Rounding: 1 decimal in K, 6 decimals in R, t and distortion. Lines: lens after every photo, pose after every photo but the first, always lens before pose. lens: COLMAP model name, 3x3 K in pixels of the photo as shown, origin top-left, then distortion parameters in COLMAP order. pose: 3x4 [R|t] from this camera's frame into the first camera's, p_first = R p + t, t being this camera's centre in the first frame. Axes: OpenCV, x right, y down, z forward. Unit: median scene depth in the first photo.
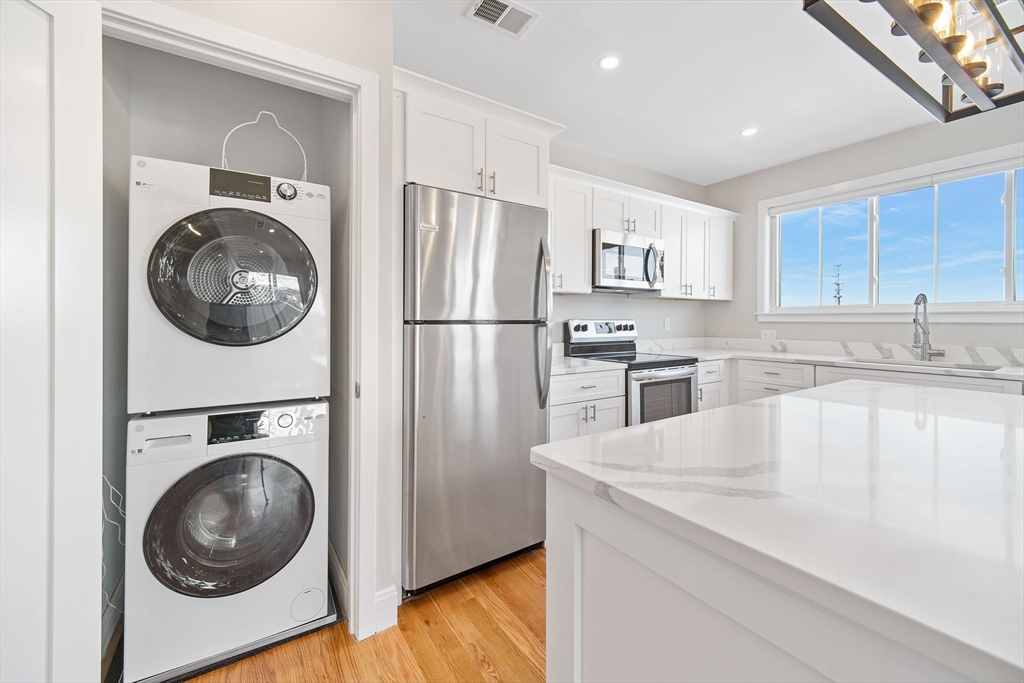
lens RADIAL K [[407.9, 0, 514.9], [0, 407.9, 317.6], [0, 0, 1]] dist [0.001106, 0.001671]
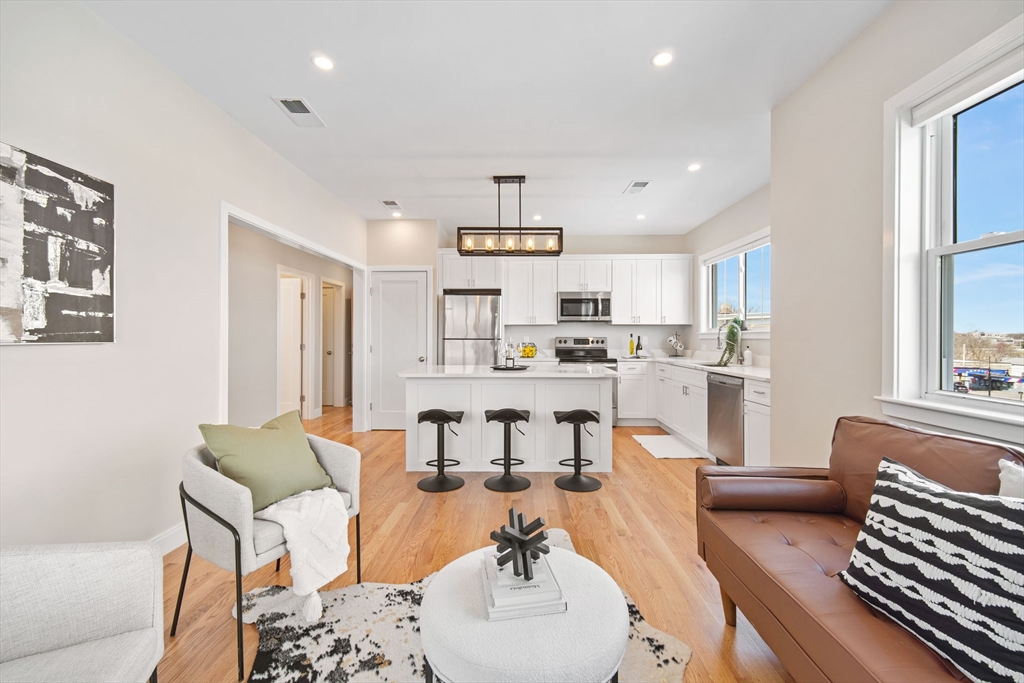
lens RADIAL K [[407.9, 0, 512.3], [0, 407.9, 337.7], [0, 0, 1]] dist [0.001106, 0.001671]
pose [[0.823048, 0.003116, -0.567963, 1.075233], [0.004137, 0.999926, 0.011480, -0.016348], [0.567956, -0.011798, 0.822974, -0.711561]]
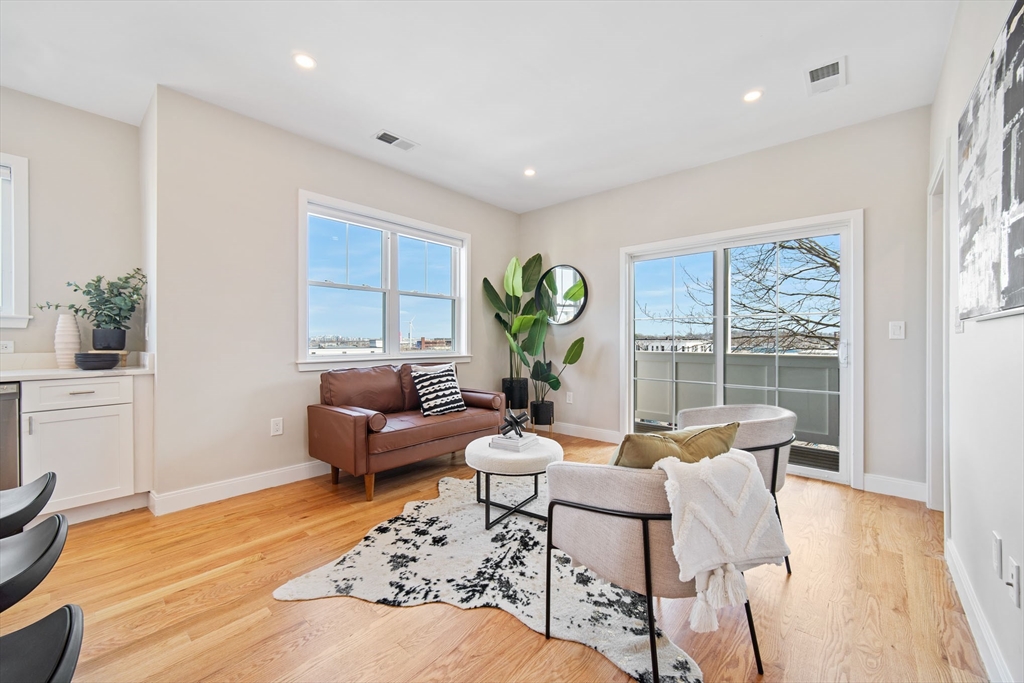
lens RADIAL K [[407.9, 0, 512.3], [0, 407.9, 341.3], [0, 0, 1]] dist [0.001106, 0.001671]
pose [[-0.260532, -0.007696, 0.965435, 0.029426], [-0.008130, 0.999950, 0.005777, 0.022716], [-0.965431, -0.006344, -0.260582, -0.140195]]
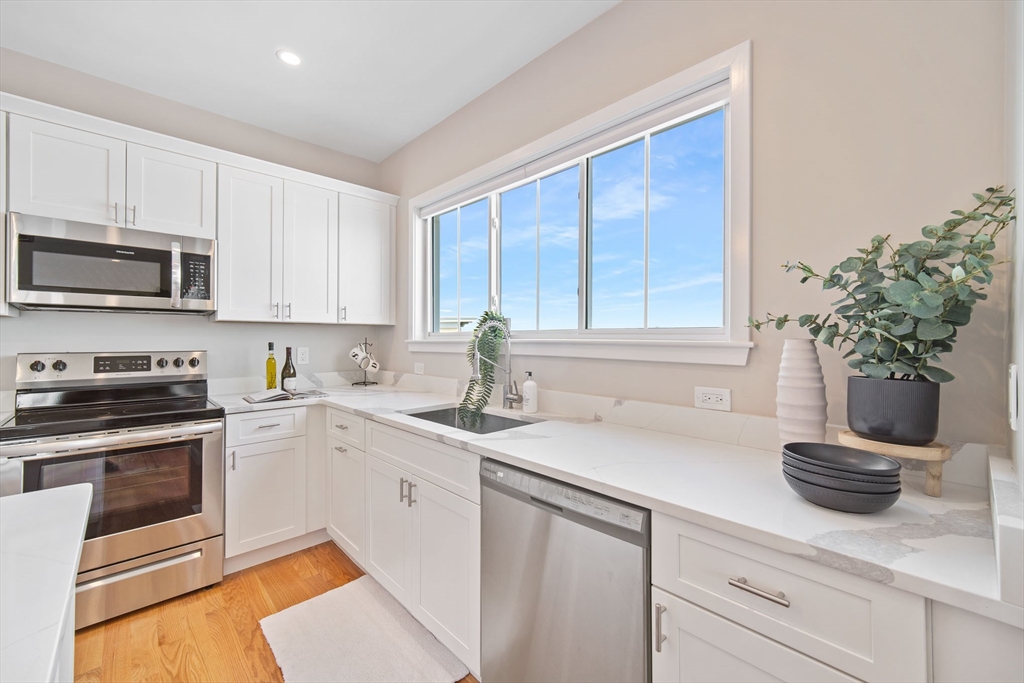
lens RADIAL K [[407.9, 0, 511.6], [0, 407.9, 335.3], [0, 0, 1]] dist [0.001106, 0.001671]
pose [[0.985813, 0.002277, 0.167833, 0.810863], [-0.001698, 0.999992, -0.003598, -0.023921], [-0.167840, 0.003262, 0.985809, 0.230053]]
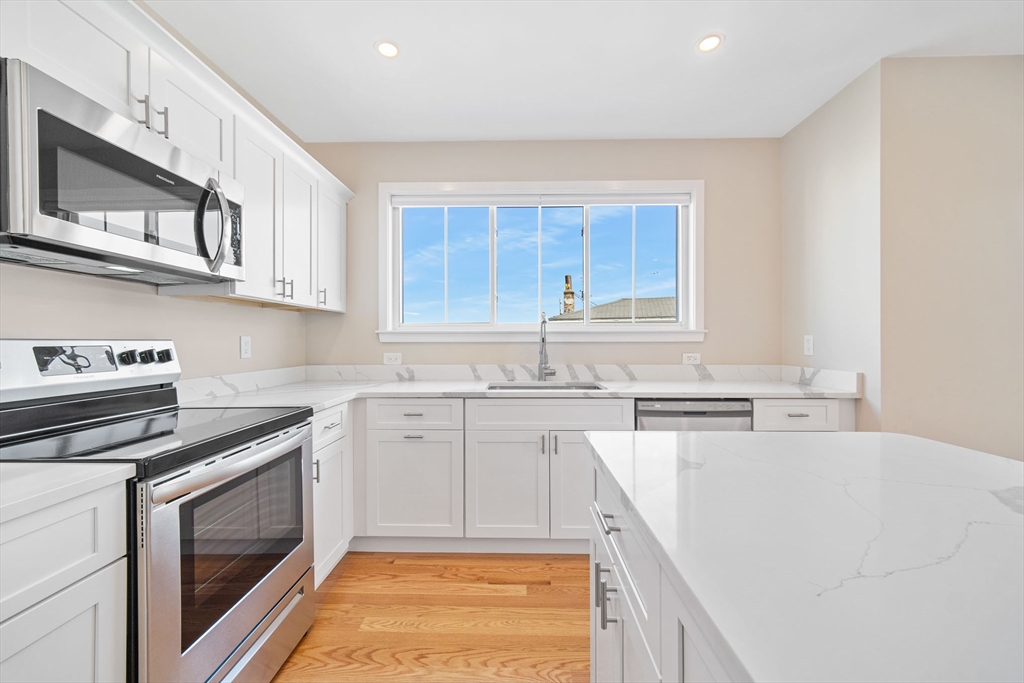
lens RADIAL K [[407.9, 0, 511.0], [0, 407.9, 344.8], [0, 0, 1]] dist [0.001106, 0.001671]
pose [[0.578623, -0.010085, 0.815533, 0.150115], [-0.002293, 0.999899, 0.013992, 0.004232], [-0.815592, -0.009966, 0.578542, 0.451928]]
